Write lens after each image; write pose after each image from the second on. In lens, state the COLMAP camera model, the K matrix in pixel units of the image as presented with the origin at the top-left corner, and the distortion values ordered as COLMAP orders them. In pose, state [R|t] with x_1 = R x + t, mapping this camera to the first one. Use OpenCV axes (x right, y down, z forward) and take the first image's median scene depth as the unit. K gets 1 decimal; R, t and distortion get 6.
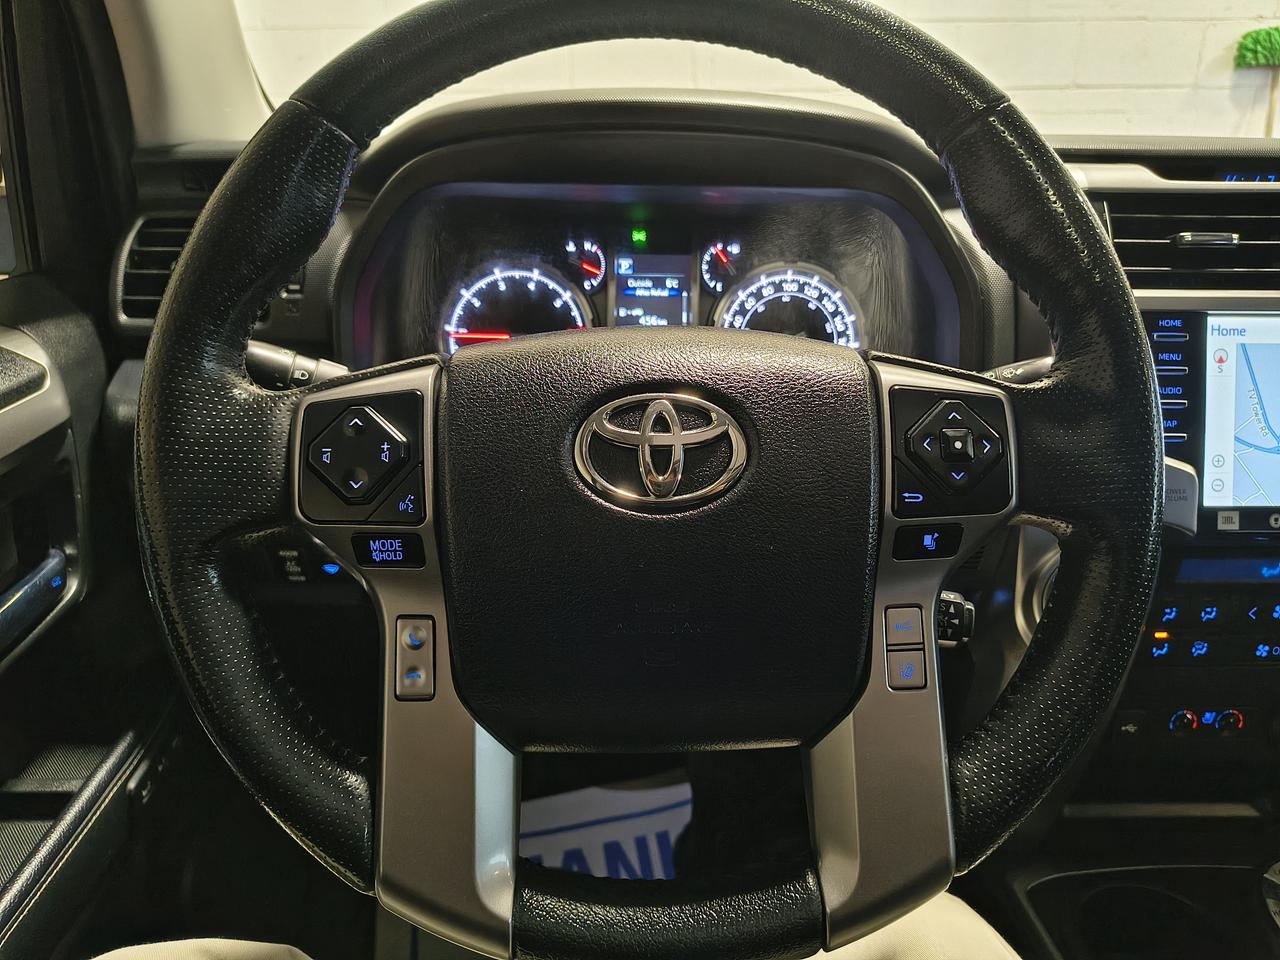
lens RADIAL K [[883.2, 0, 641.2], [0, 883.2, 478.1], [0, 0, 1]] dist [0.004485, -0.016653]
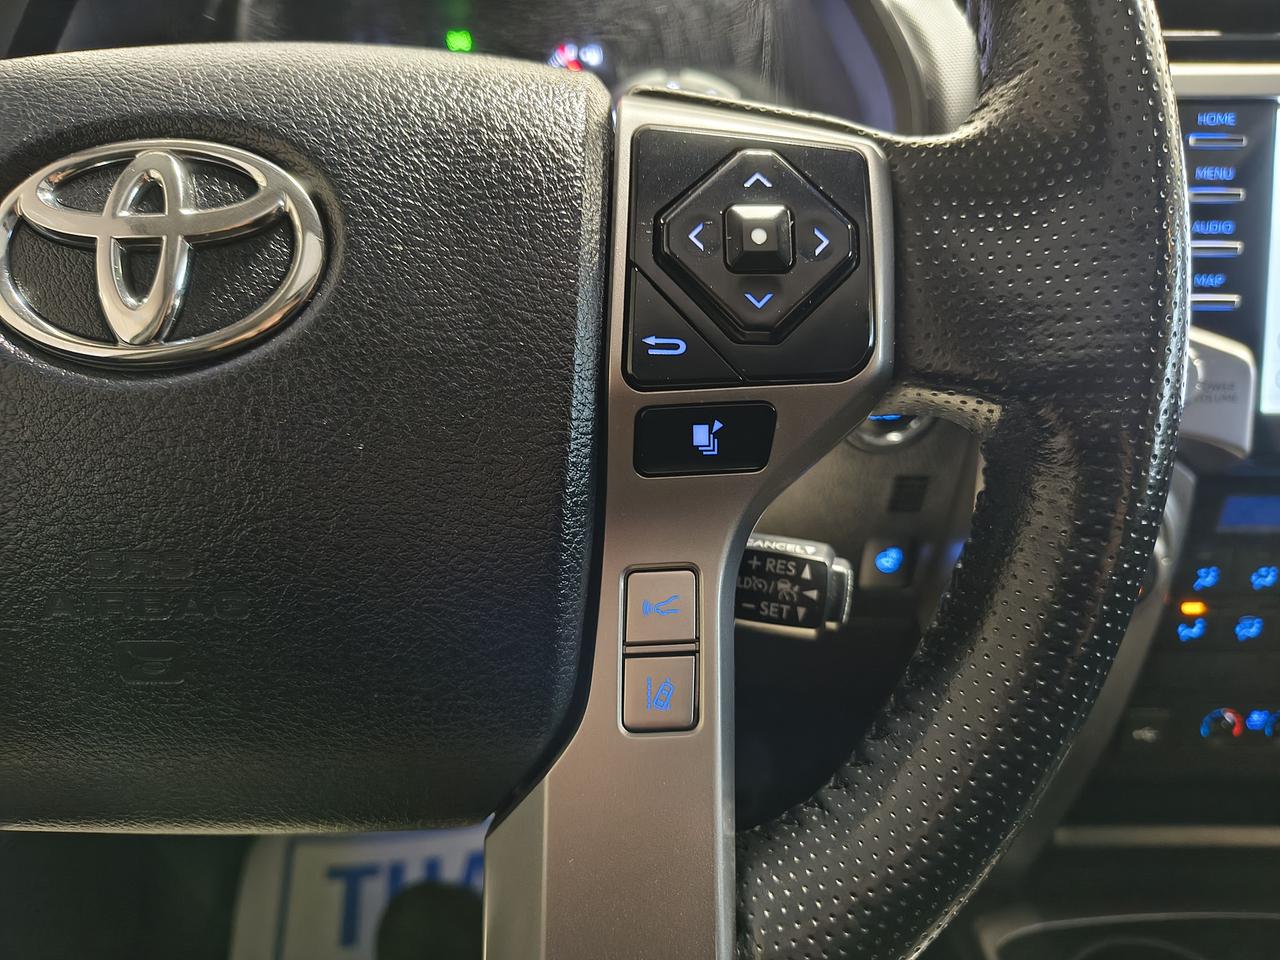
lens RADIAL K [[883.2, 0, 665.9], [0, 883.2, 485.1], [0, 0, 1]] dist [0.004485, -0.016653]
pose [[0.999788, -0.001575, -0.020554, 0.305418], [0.002682, 0.998540, 0.053954, 0.069308], [0.020439, -0.053997, 0.998332, 0.489576]]
